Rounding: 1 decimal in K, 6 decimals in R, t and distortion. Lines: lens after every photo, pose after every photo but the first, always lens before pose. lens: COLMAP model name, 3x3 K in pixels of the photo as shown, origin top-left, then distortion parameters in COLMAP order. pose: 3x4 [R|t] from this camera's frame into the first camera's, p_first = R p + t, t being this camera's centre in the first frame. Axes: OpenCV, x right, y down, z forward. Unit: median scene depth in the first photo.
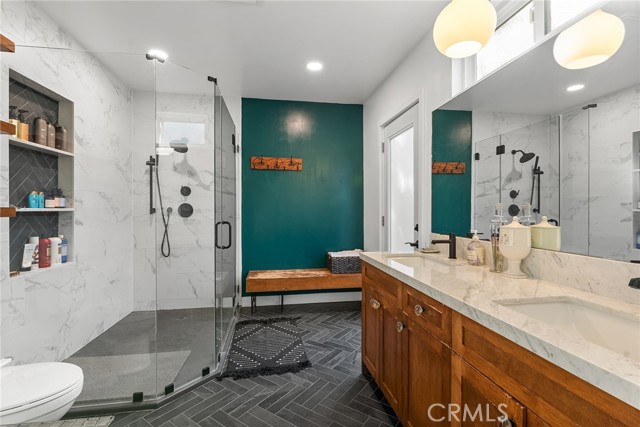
lens RADIAL K [[299.9, 0, 320.2], [0, 299.9, 210.8], [0, 0, 1]] dist [-0.002404, 0.000305]
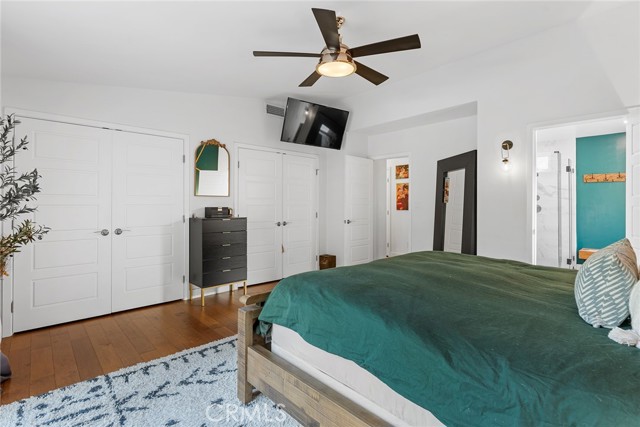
lens RADIAL K [[299.9, 0, 320.5], [0, 299.9, 206.9], [0, 0, 1]] dist [-0.002404, 0.000305]
pose [[0.568222, 0.001183, -0.822875, 0.276608], [-0.003820, 0.999992, -0.001200, -0.003934], [0.822867, 0.003825, 0.568222, -1.024820]]
